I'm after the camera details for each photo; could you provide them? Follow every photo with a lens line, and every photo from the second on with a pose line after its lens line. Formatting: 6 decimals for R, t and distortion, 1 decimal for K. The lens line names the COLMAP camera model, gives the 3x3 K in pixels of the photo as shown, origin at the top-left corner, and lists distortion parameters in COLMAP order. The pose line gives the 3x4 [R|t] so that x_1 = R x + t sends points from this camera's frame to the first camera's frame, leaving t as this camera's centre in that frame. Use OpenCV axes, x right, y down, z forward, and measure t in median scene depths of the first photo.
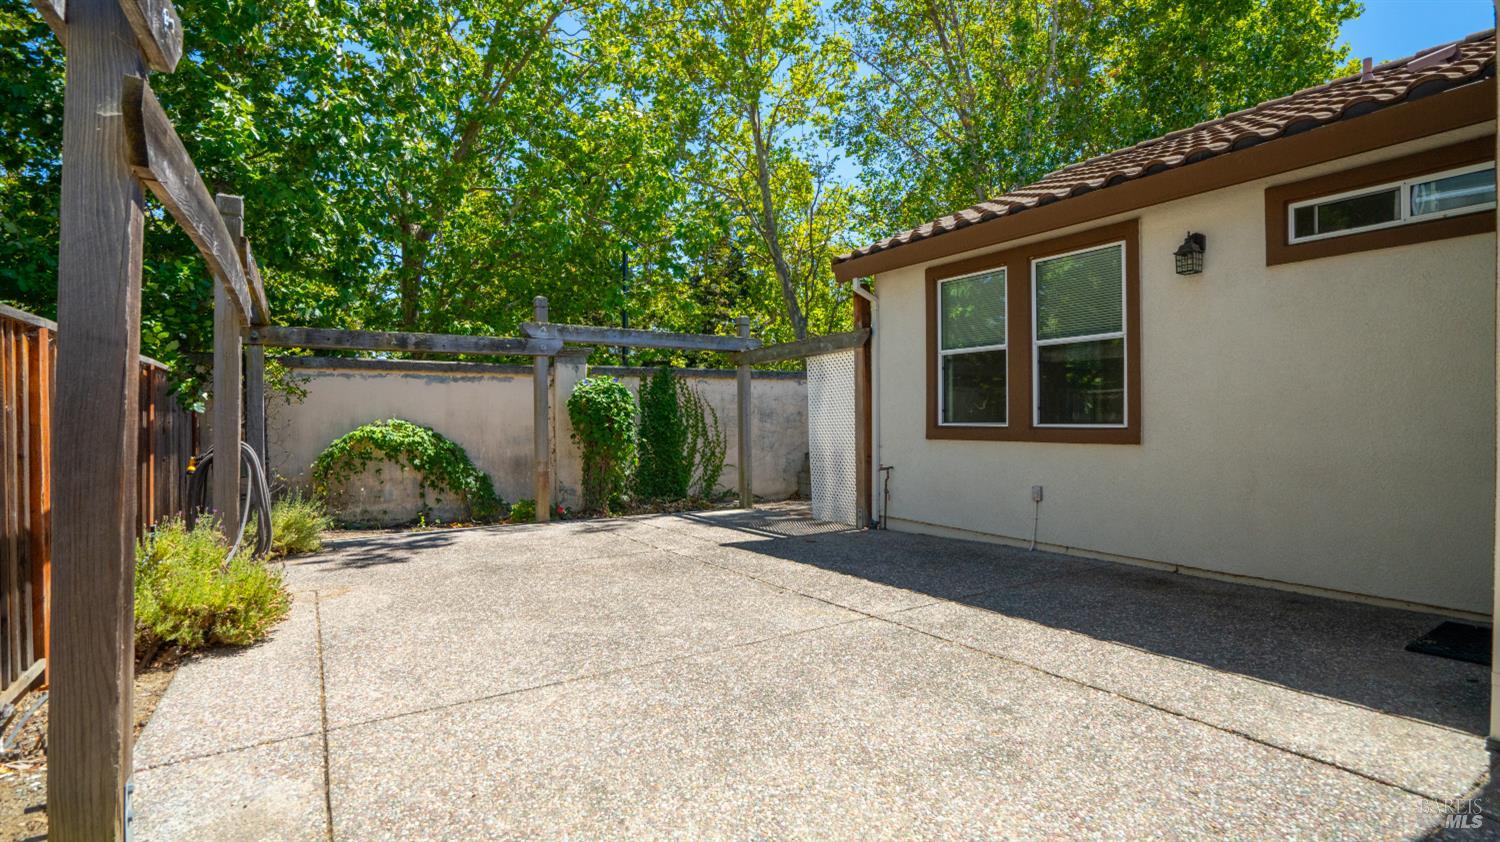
lens RADIAL K [[706.0, 0, 750.0], [0, 706.0, 421.0], [0, 0, 1]] dist [-0.057018, 0.000192]
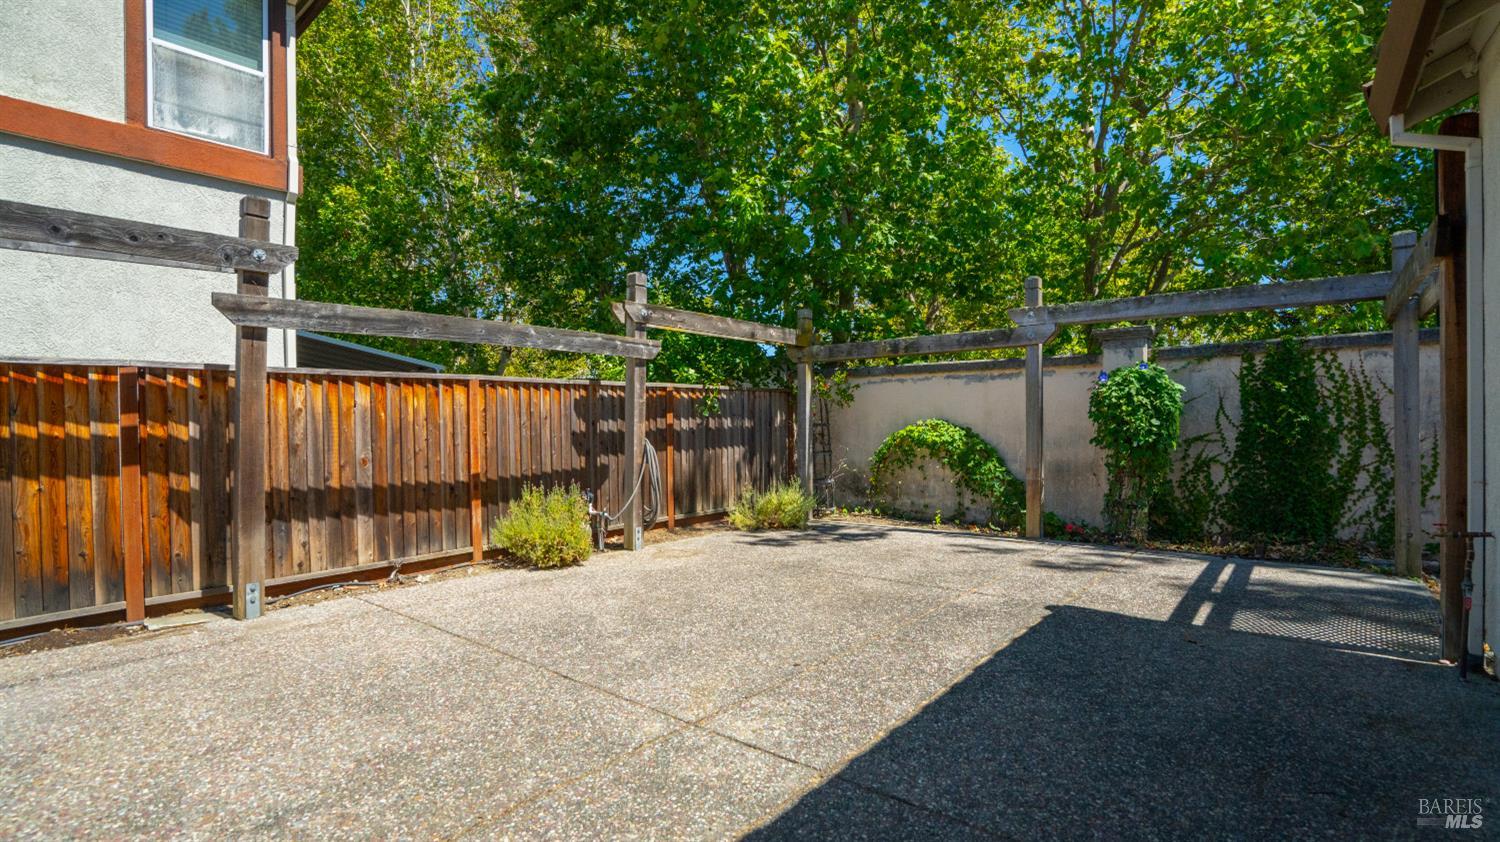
lens RADIAL K [[691.1, 0, 750.0], [0, 691.1, 421.0], [0, 0, 1]] dist [-0.060135, 0.024326]
pose [[0.312742, 0.001377, -0.949837, 0.399186], [0.007713, 0.999962, 0.003989, -0.006424], [0.949807, -0.008573, 0.312720, 0.417457]]
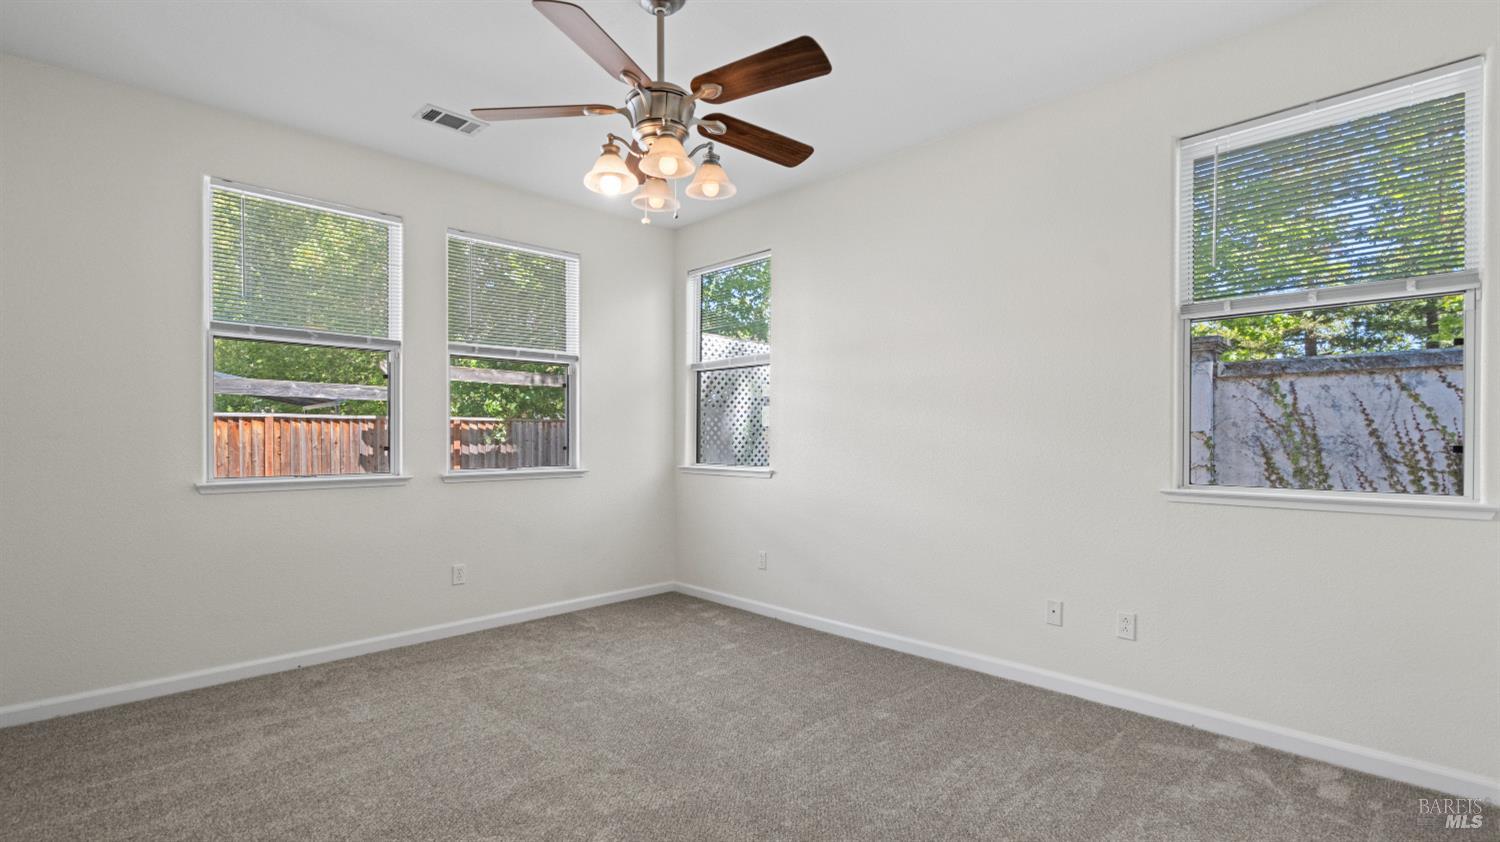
lens RADIAL K [[675.2, 0, 750.6], [0, 675.2, 439.7], [0, 0, 1]] dist [0.002273, 0.000619]
pose [[0.222072, 0.007419, -0.975002, 0.808264], [-0.006320, 0.999961, 0.006170, -0.025053], [0.975010, 0.004792, 0.222110, 0.862519]]
